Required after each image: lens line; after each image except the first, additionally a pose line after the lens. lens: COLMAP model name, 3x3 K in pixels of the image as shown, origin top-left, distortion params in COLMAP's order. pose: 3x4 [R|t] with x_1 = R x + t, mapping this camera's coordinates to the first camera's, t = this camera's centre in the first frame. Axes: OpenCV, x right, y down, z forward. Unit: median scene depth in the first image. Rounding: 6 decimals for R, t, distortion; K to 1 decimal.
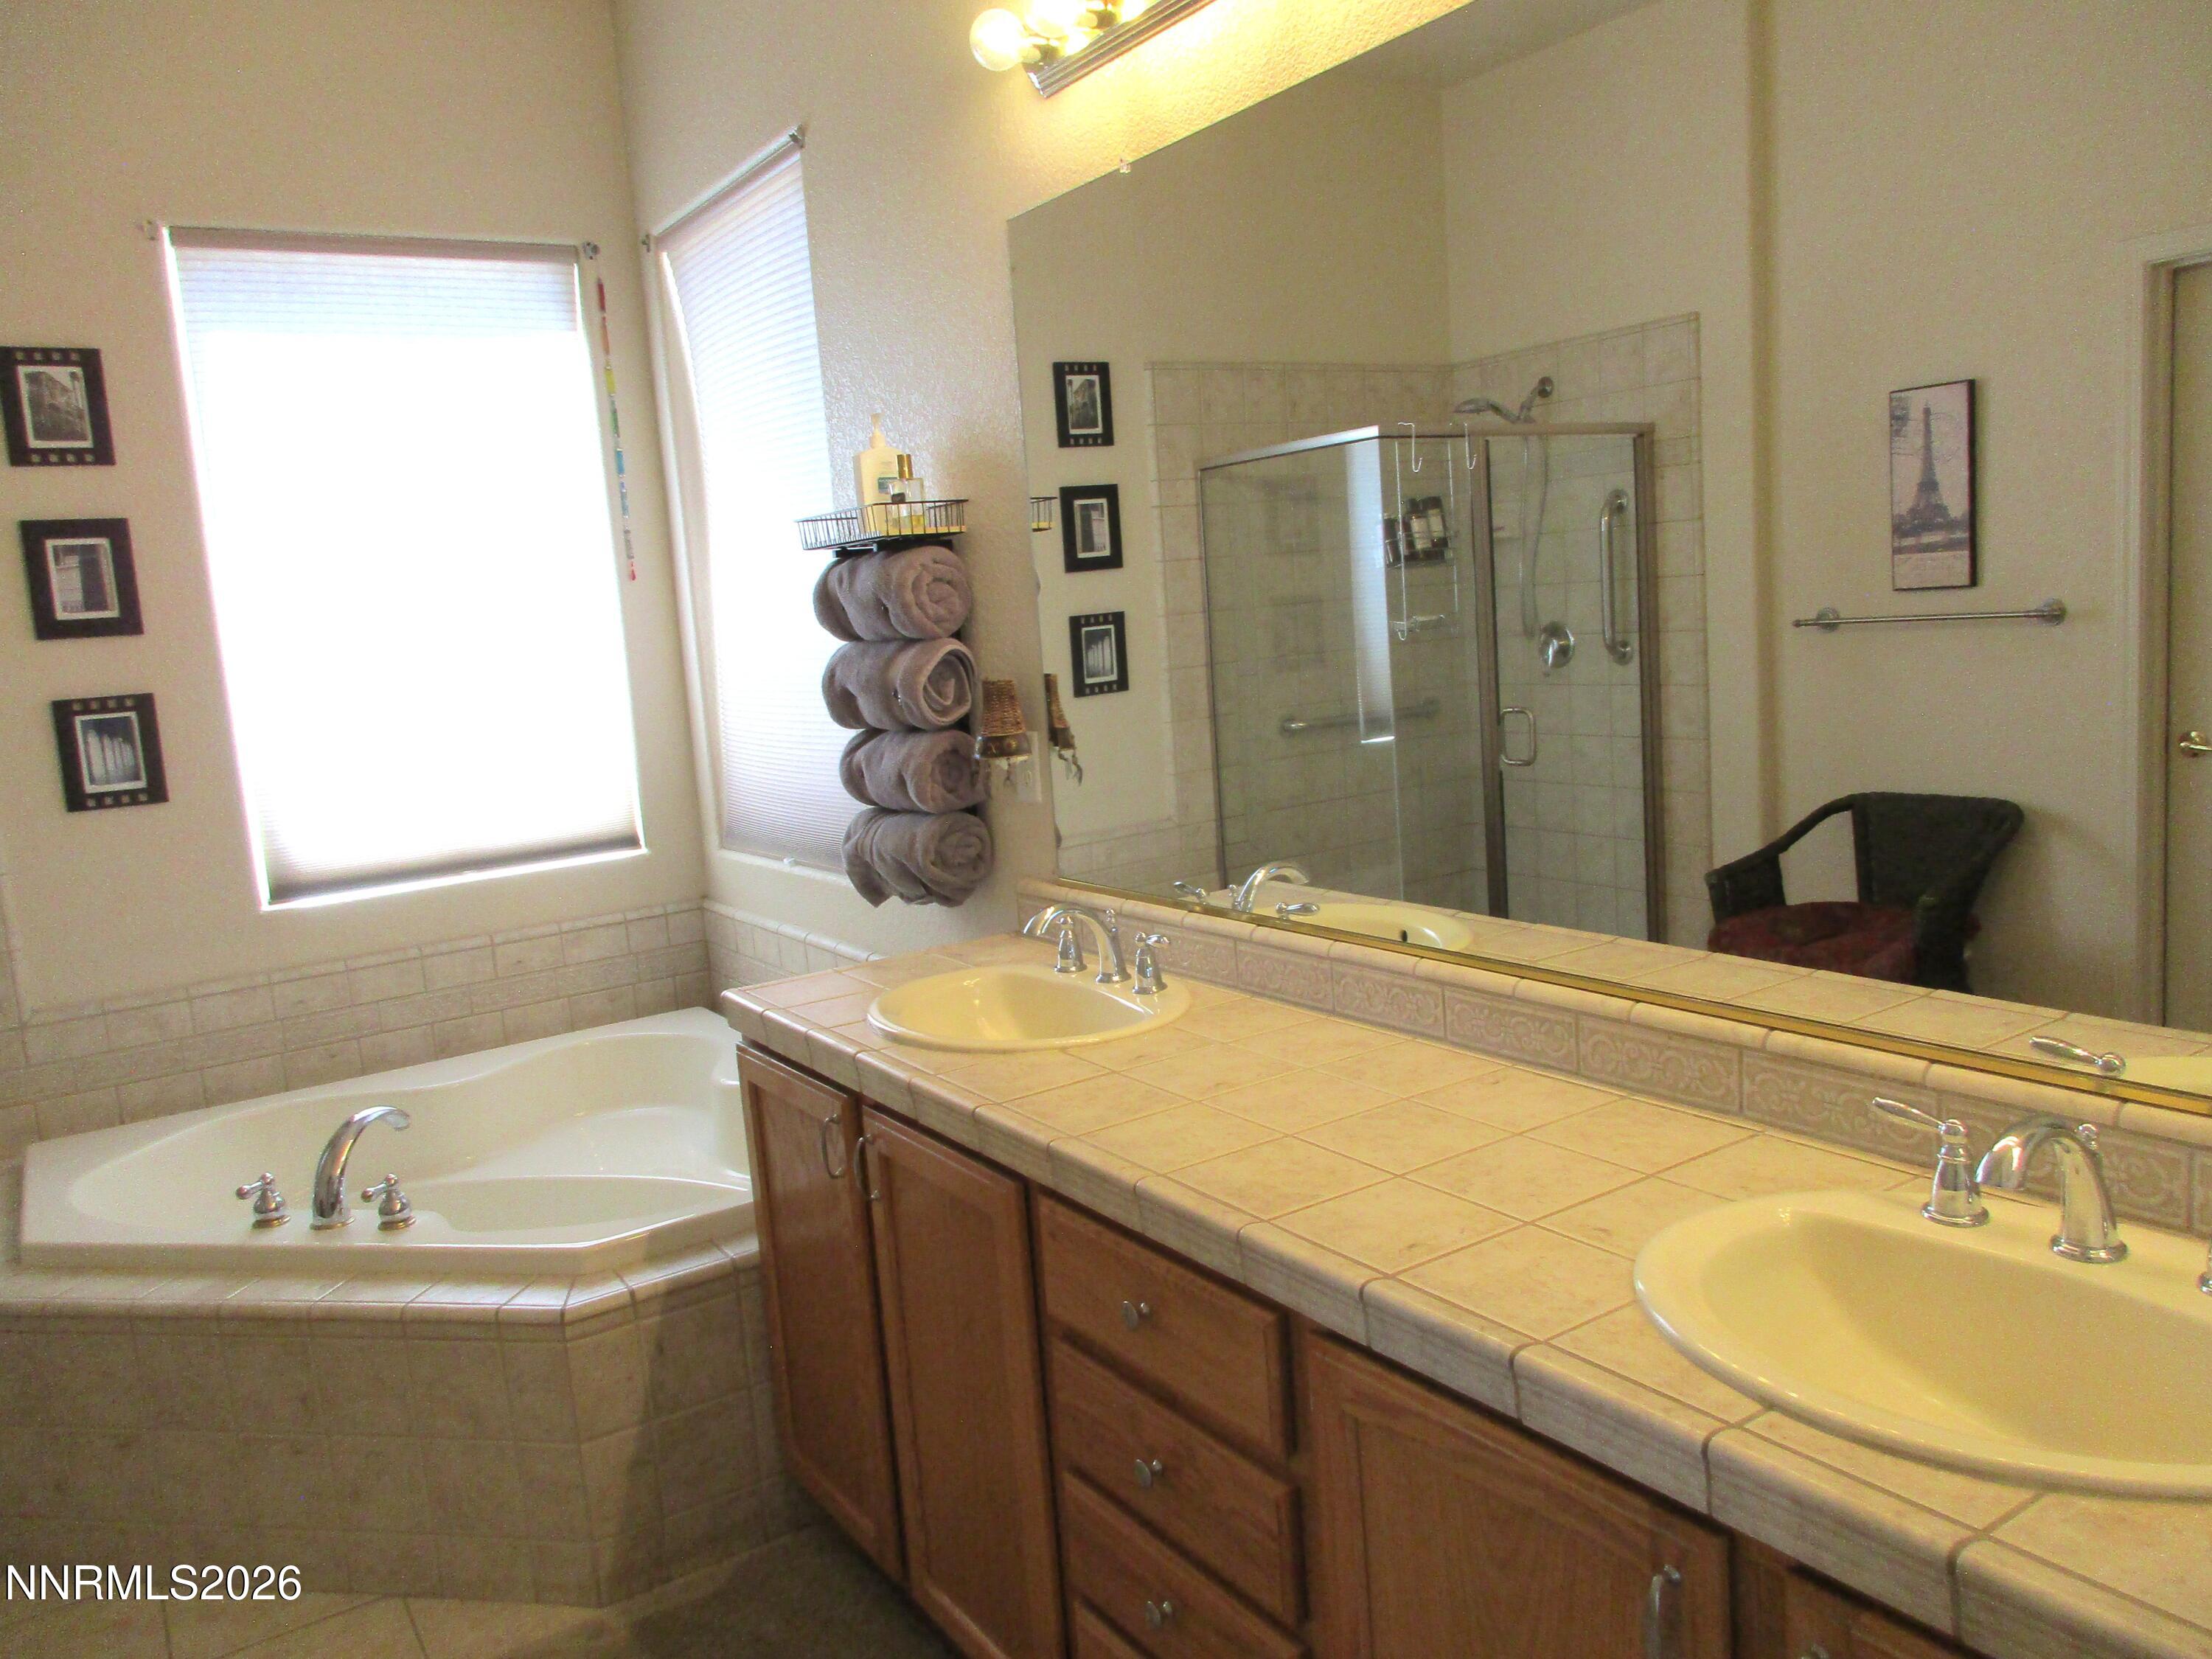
lens RADIAL K [[1636.7, 0, 1097.9], [0, 1636.7, 829.3], [0, 0, 1]] dist [-0.011333, 0.008332]
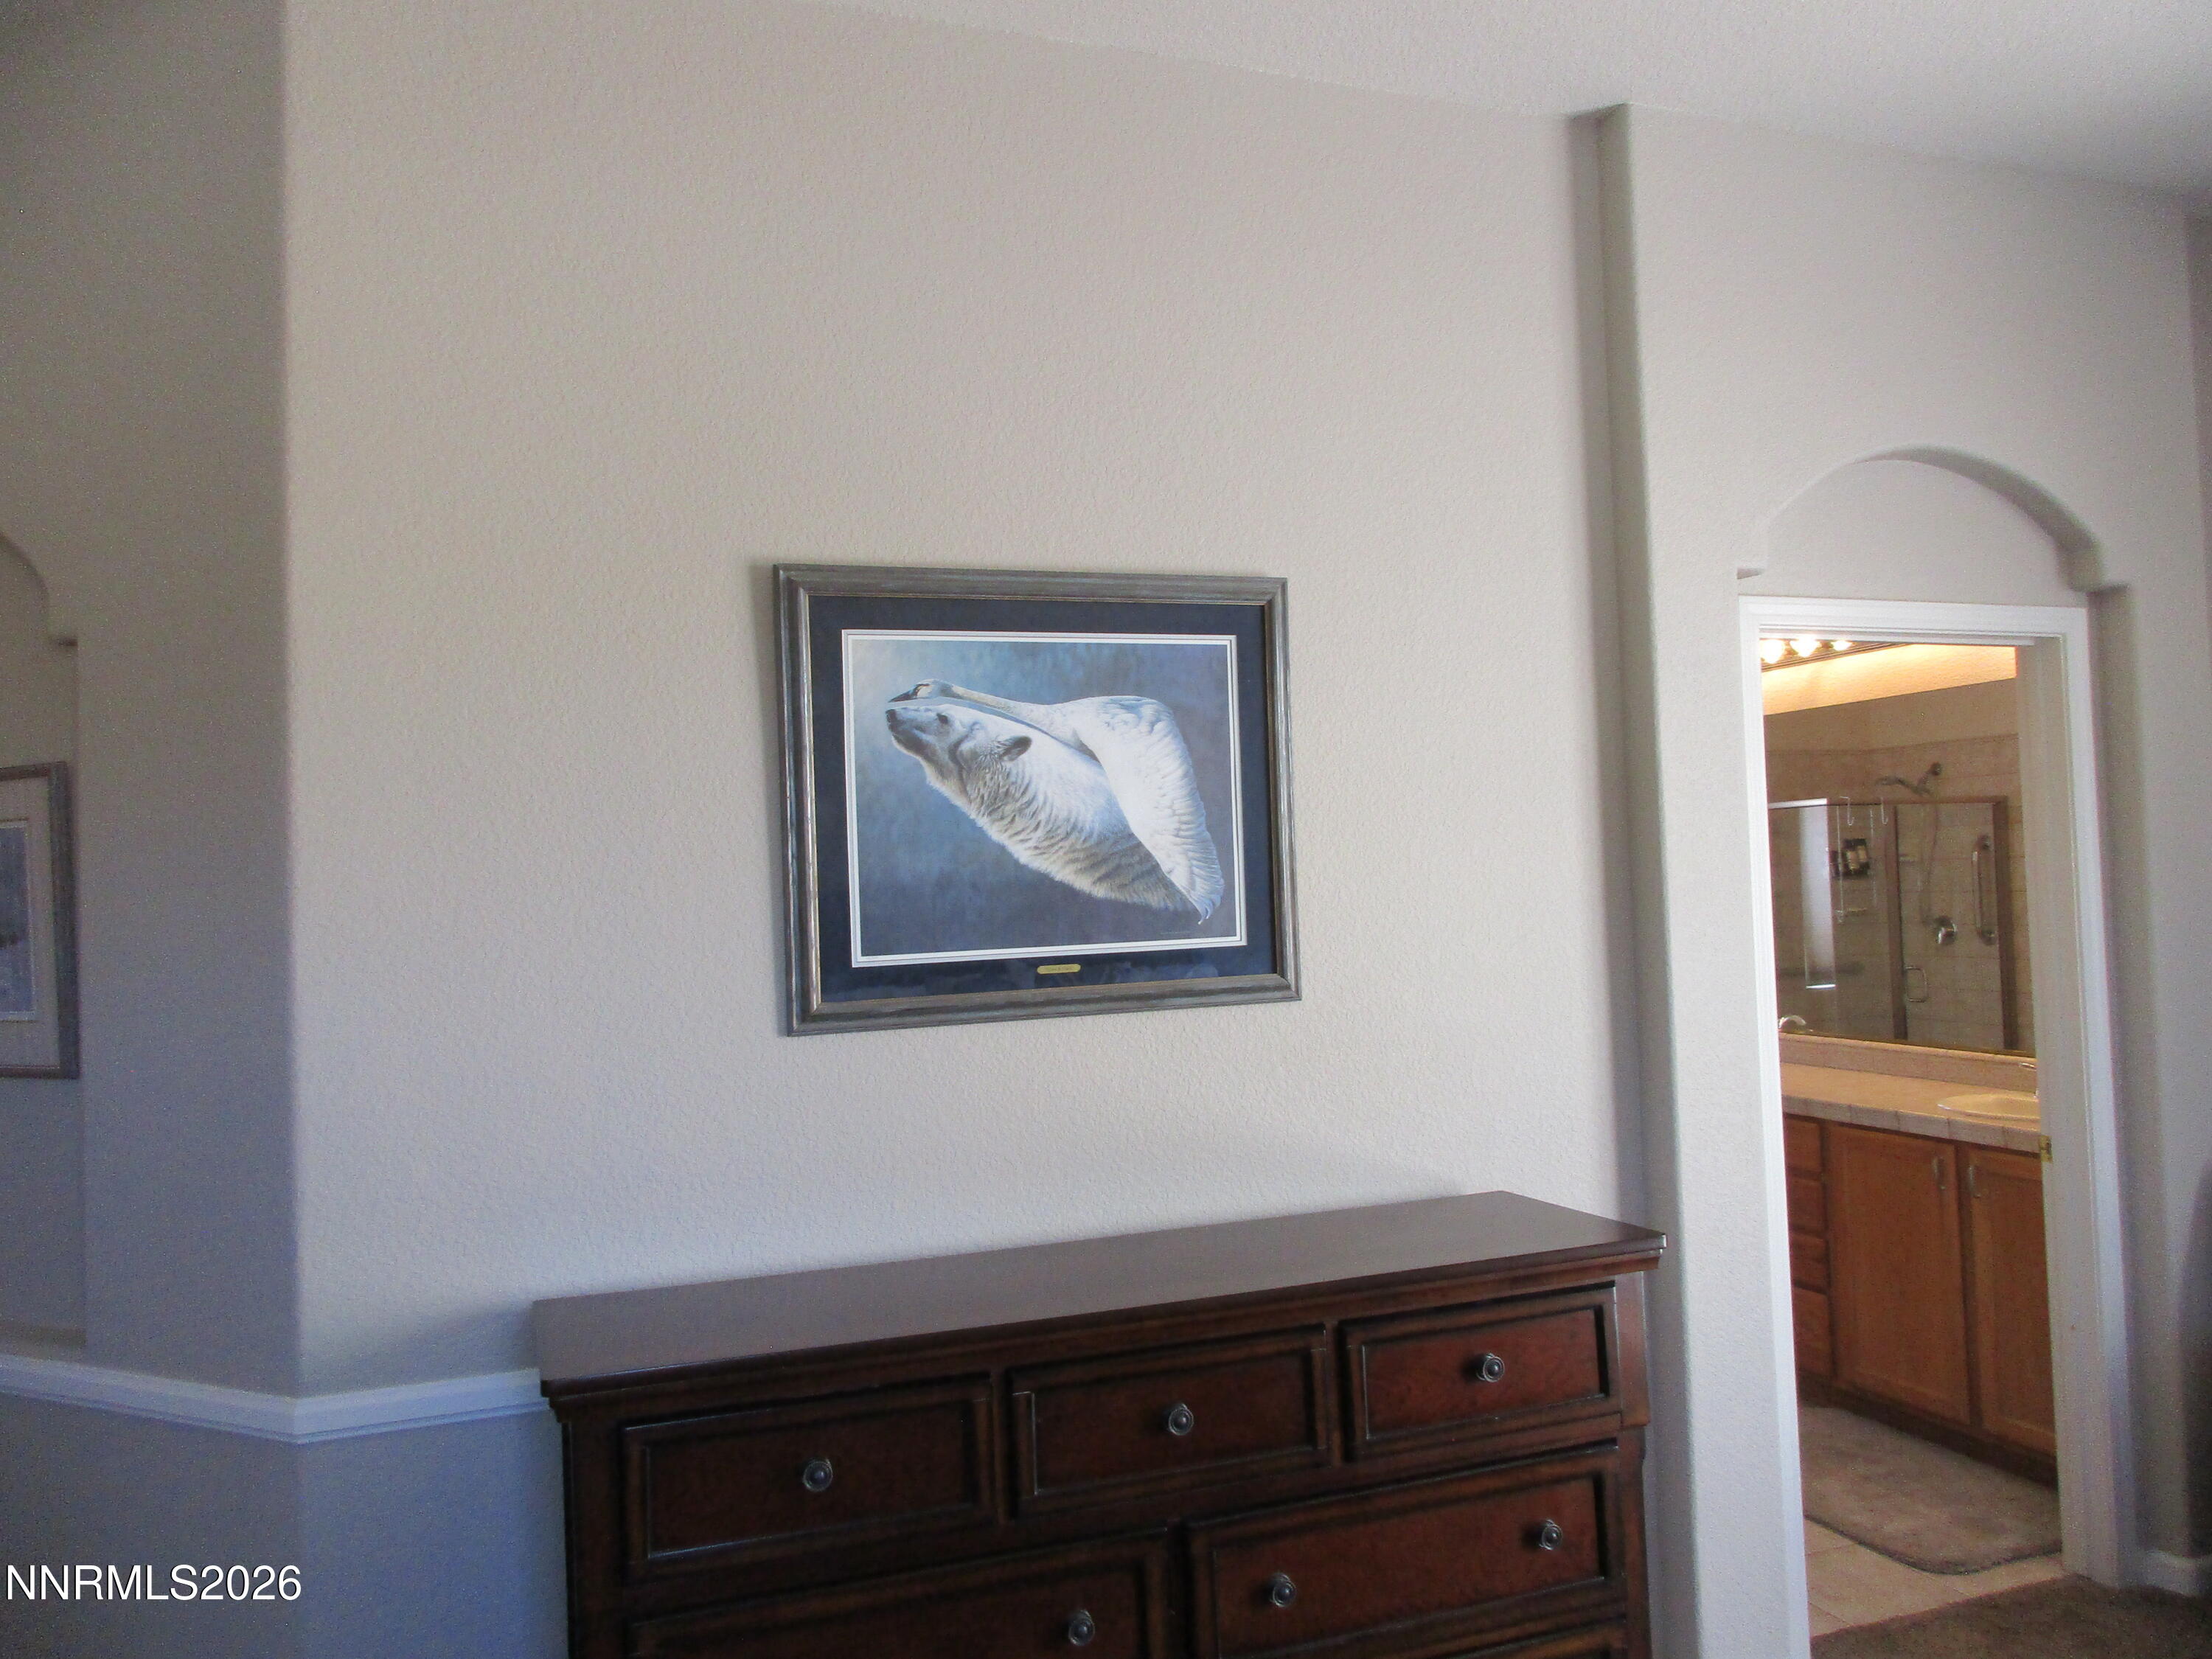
lens RADIAL K [[1636.7, 0, 1097.9], [0, 1636.7, 829.3], [0, 0, 1]] dist [-0.011333, 0.008332]
pose [[0.973439, 0.037503, -0.225855, -0.167660], [-0.073552, 0.985426, -0.153381, 0.096363], [0.216811, 0.165919, 0.962010, -0.736806]]
